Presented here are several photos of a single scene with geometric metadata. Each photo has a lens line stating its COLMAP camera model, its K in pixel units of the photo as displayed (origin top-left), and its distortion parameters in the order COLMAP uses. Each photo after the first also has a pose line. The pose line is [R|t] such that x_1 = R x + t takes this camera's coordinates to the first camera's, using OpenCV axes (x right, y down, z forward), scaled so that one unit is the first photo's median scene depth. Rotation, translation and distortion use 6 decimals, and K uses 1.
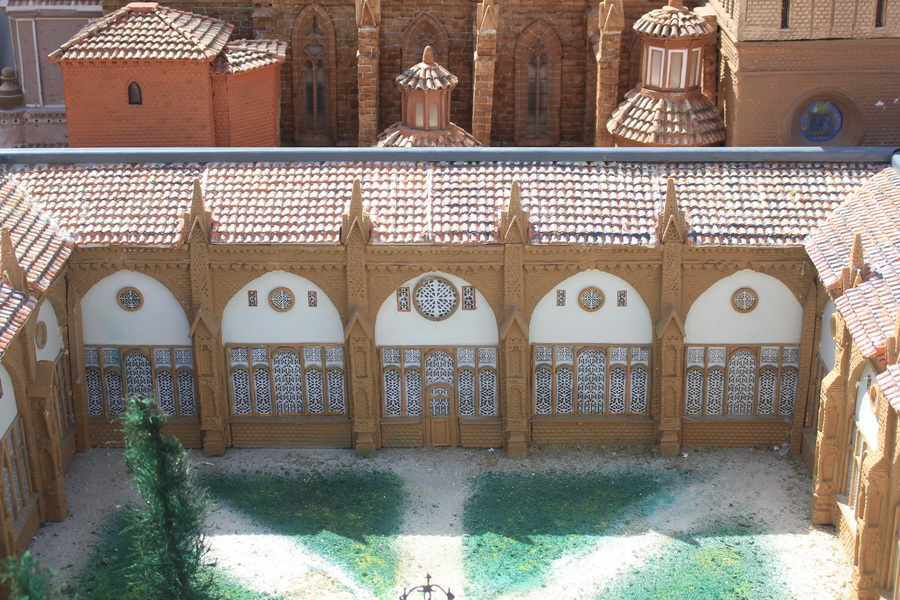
lens RADIAL K [[1562.3, 0, 449.7], [0, 1562.3, 301.3], [0, 0, 1]] dist [0.041320, 0.000000]
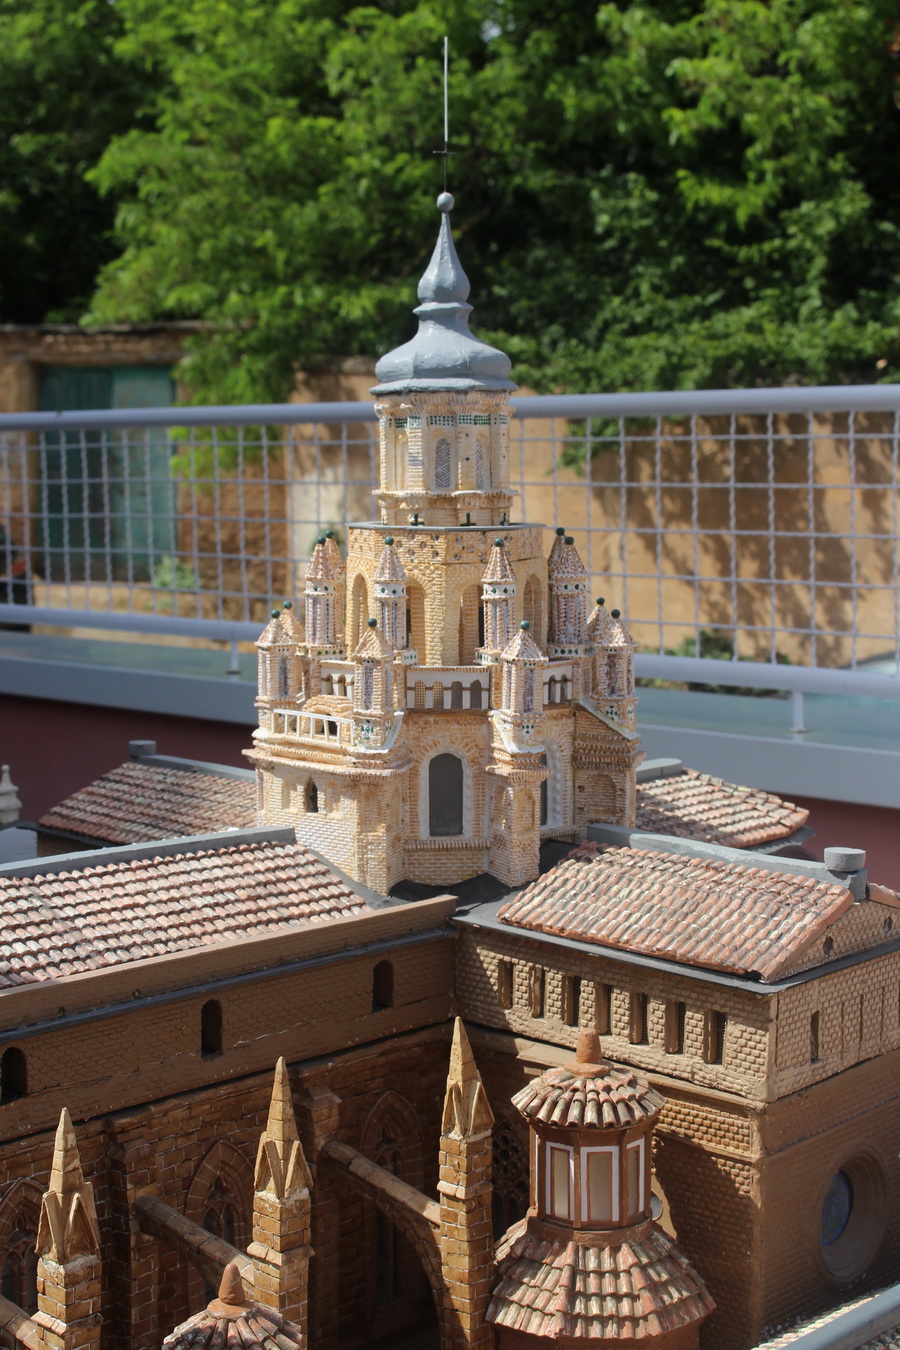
lens RADIAL K [[2139.0, 0, 452.5], [0, 2139.0, 677.6], [0, 0, 1]] dist [-0.033245, 0.000000]
pose [[0.686231, -0.073815, 0.723629, -0.382911], [0.274284, 0.947658, -0.163441, -0.200803], [-0.673688, 0.310638, 0.670558, 0.502715]]
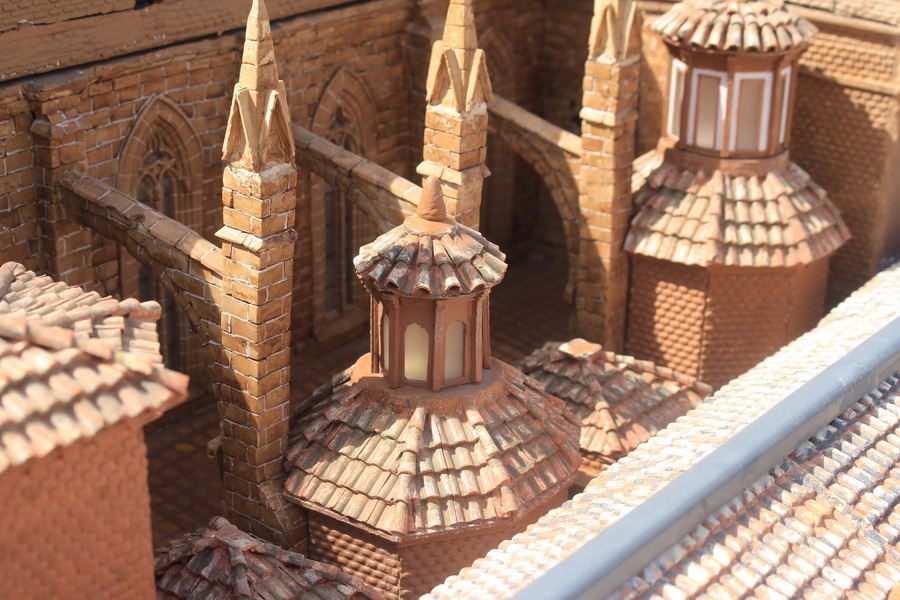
lens RADIAL K [[1680.5, 0, 448.4], [0, 1680.5, 299.8], [0, 0, 1]] dist [0.018141, 0.000000]
pose [[0.602493, -0.281512, 0.746829, -0.326841], [0.264164, 0.953326, 0.146240, -0.191085], [-0.753140, 0.109177, 0.648738, 0.718682]]
